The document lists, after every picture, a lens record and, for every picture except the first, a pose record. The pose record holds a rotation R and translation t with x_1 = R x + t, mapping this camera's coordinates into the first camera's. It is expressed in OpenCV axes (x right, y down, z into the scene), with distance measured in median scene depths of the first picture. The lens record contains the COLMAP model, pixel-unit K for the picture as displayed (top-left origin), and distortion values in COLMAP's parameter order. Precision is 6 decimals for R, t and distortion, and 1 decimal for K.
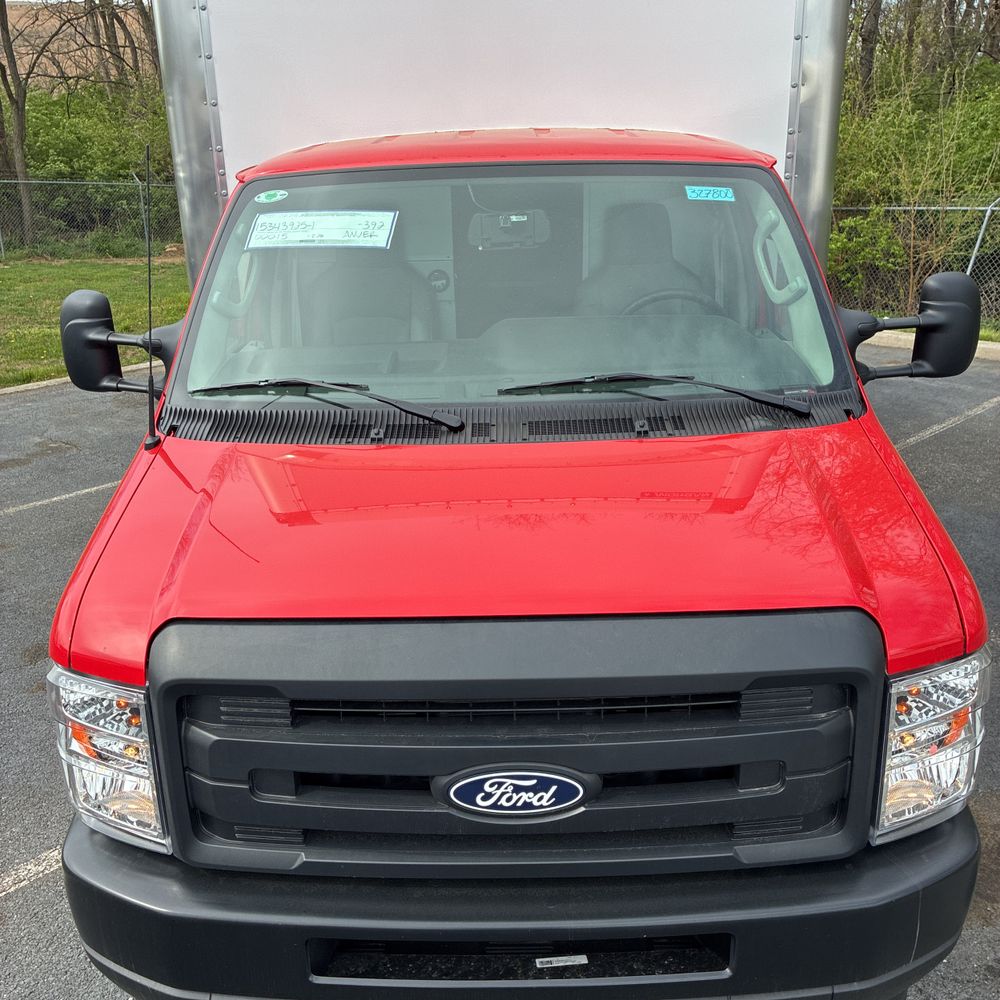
lens RADIAL K [[1020.9, 0, 495.0], [0, 1020.9, 494.3], [0, 0, 1]] dist [0.018593, 0.000000]
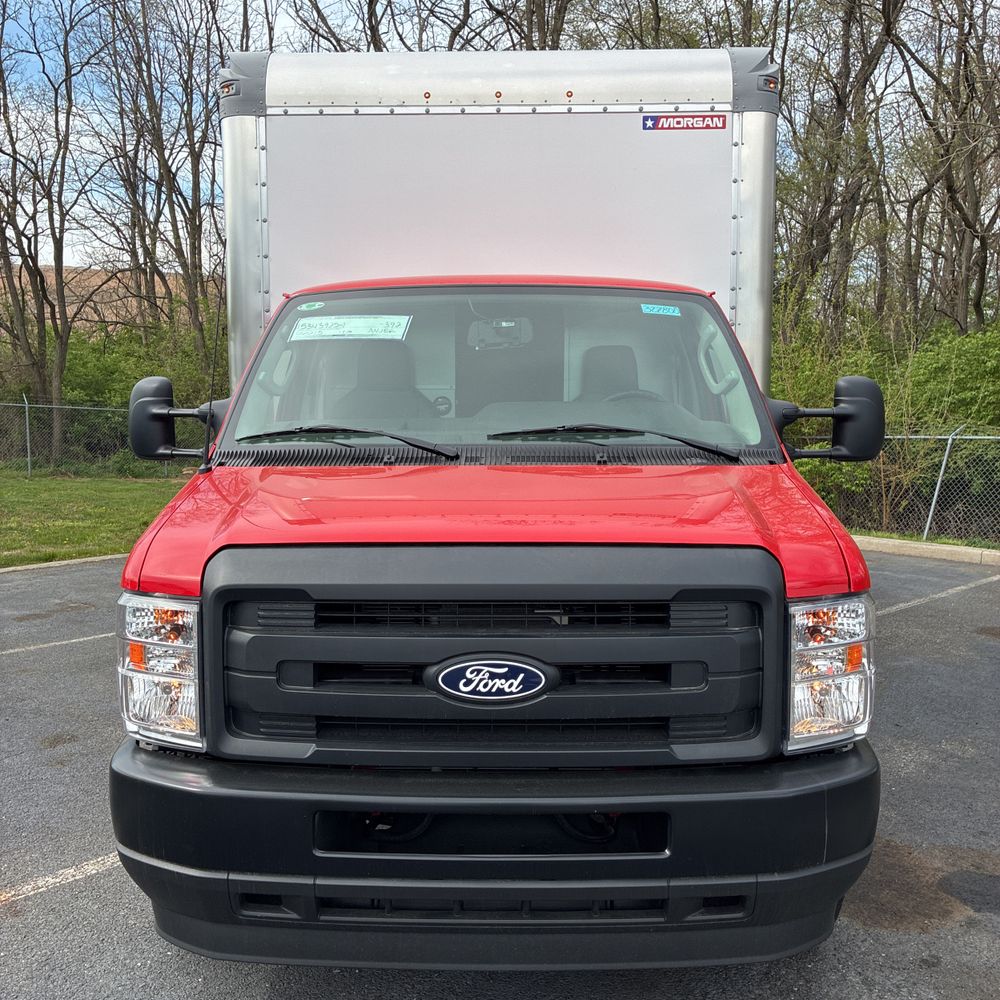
lens RADIAL K [[1020.9, 0, 498.0], [0, 1020.9, 496.3], [0, 0, 1]] dist [0.018593, 0.000000]
pose [[0.999747, 0.022449, 0.001412, 0.019496], [-0.021476, 0.971331, -0.236760, 0.328962], [-0.006687, 0.236670, 0.971567, -0.234677]]
